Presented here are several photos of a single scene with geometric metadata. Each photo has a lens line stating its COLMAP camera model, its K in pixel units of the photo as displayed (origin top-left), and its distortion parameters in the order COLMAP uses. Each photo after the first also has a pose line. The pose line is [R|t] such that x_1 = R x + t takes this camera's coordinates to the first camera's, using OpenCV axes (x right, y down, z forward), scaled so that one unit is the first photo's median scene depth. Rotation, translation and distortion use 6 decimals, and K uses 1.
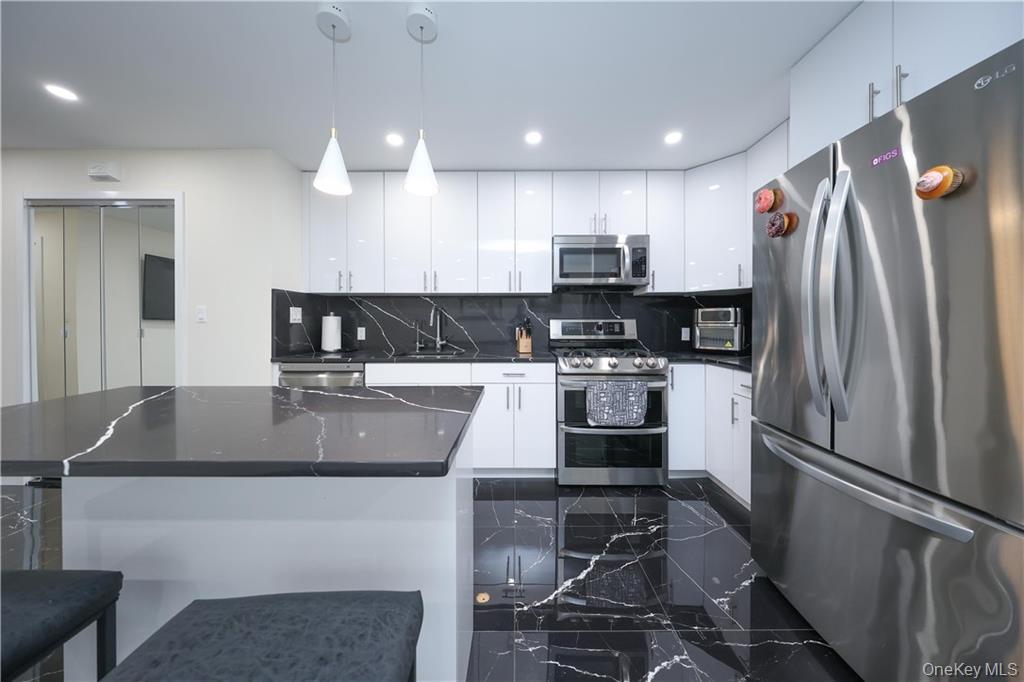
lens RADIAL K [[307.0, 0, 513.5], [0, 307.0, 324.3], [0, 0, 1]] dist [-0.000491, -0.000045]
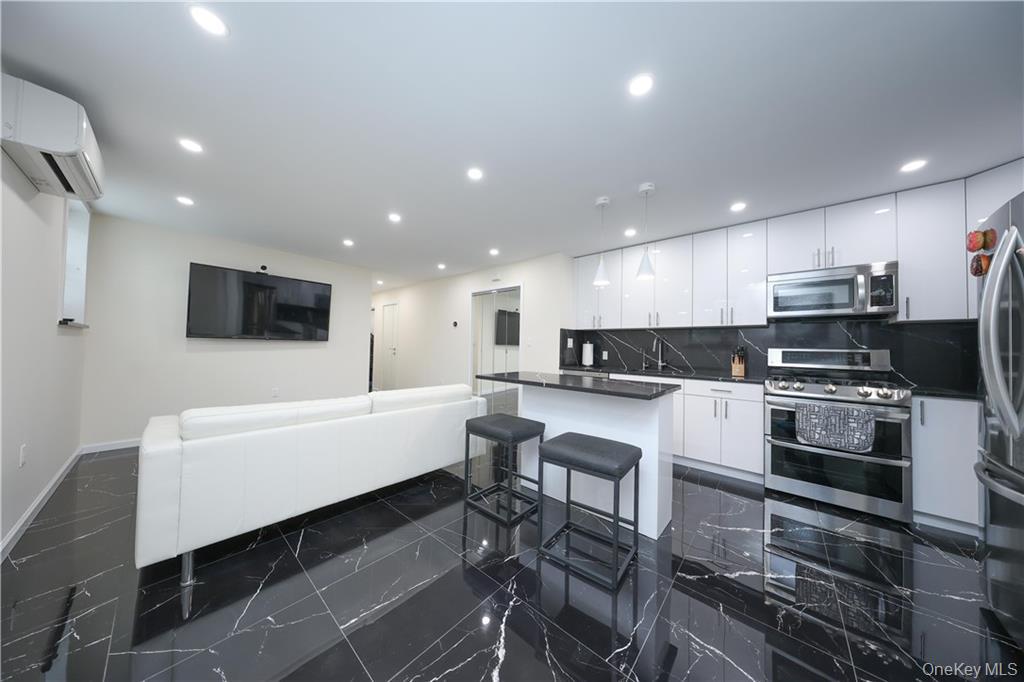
lens RADIAL K [[303.7, 0, 515.1], [0, 303.7, 342.2], [0, 0, 1]] dist [0.000665, -0.000001]
pose [[0.755822, 0.003677, -0.654767, 0.170869], [-0.022194, 0.999553, -0.020007, 0.005994], [0.654401, 0.029654, 0.755566, -0.491036]]
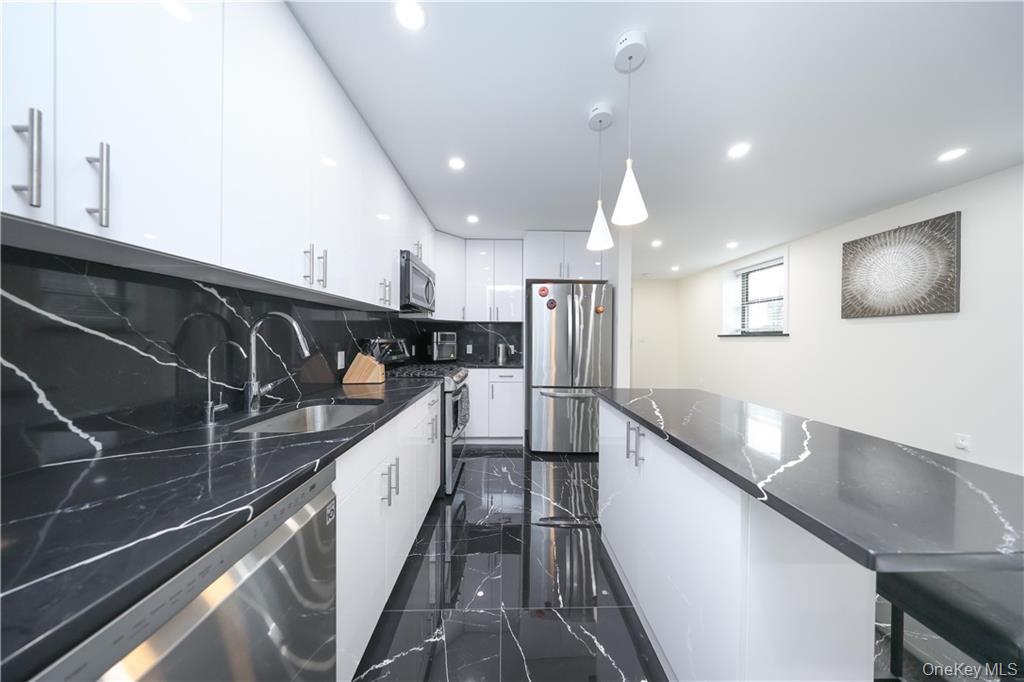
lens RADIAL K [[297.5, 0, 512.9], [0, 297.5, 340.0], [0, 0, 1]] dist [0.000178, -0.000013]
pose [[-0.028549, -0.007042, 0.999568, -0.818444], [-0.002303, 0.999973, 0.006979, -0.025661], [-0.999590, -0.002103, -0.028564, 0.740525]]
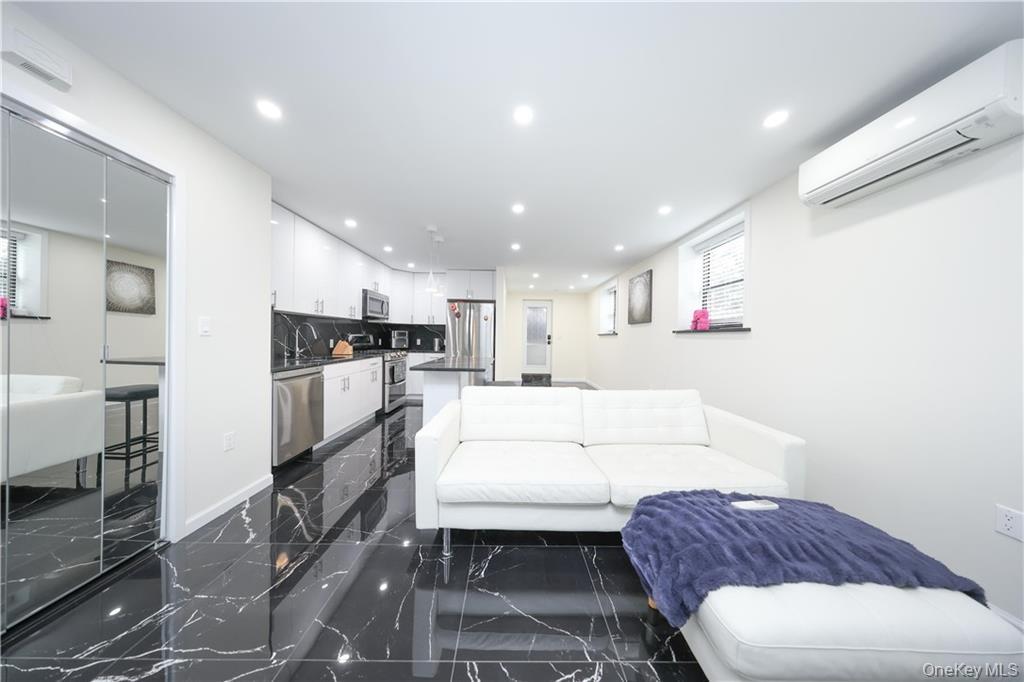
lens RADIAL K [[297.5, 0, 512.9], [0, 297.5, 340.0], [0, 0, 1]] dist [0.000178, -0.000013]
pose [[-0.006749, -0.009013, 0.999937, -1.745439], [-0.009427, 0.999916, 0.008950, -0.008800], [-0.999933, -0.009366, -0.006834, 0.134897]]
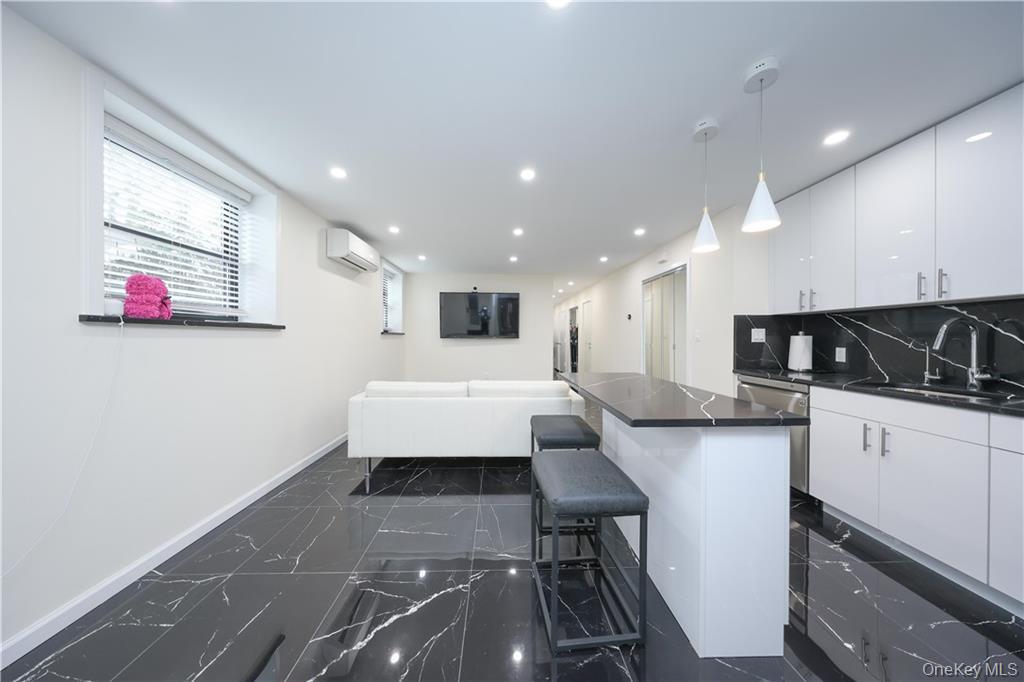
lens RADIAL K [[301.5, 0, 510.1], [0, 301.5, 338.3], [0, 0, 1]] dist [-0.000484, -0.000053]
pose [[0.034396, 0.001547, -0.999407, 0.403198], [-0.005156, 0.999986, 0.001371, -0.015861], [0.999395, 0.005106, 0.034403, 0.026859]]
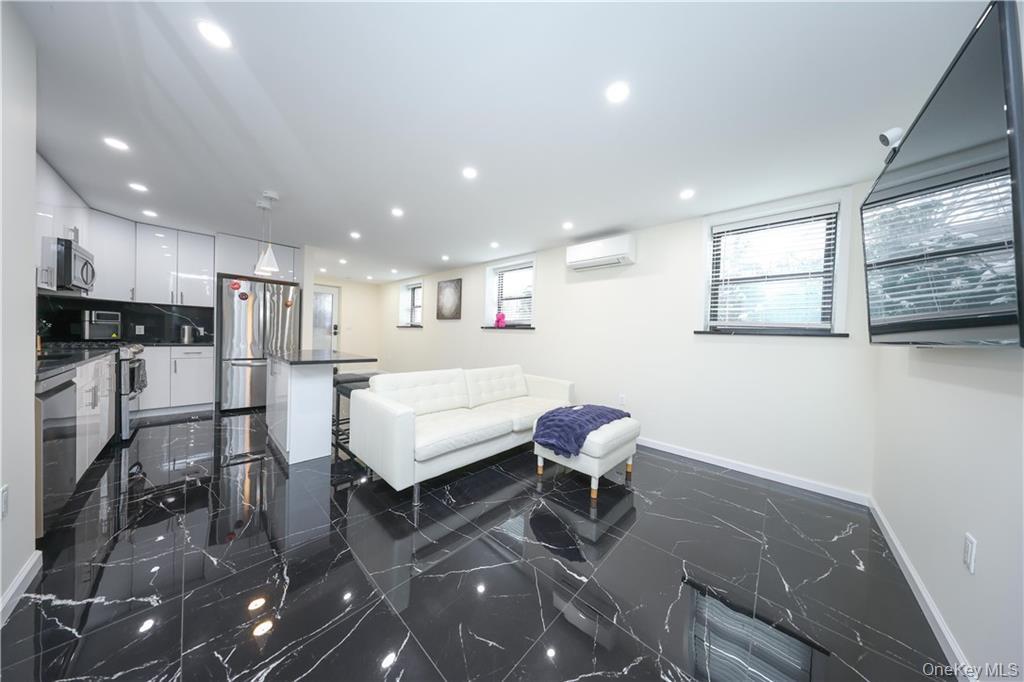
lens RADIAL K [[294.7, 0, 512.0], [0, 294.7, 341.0], [0, 0, 1]] dist [-0.000048, -0.000024]
pose [[-0.734720, -0.040305, 0.677172, -1.822092], [-0.032155, 0.999181, 0.024583, -0.006819], [-0.677608, -0.003713, -0.735414, 0.735006]]
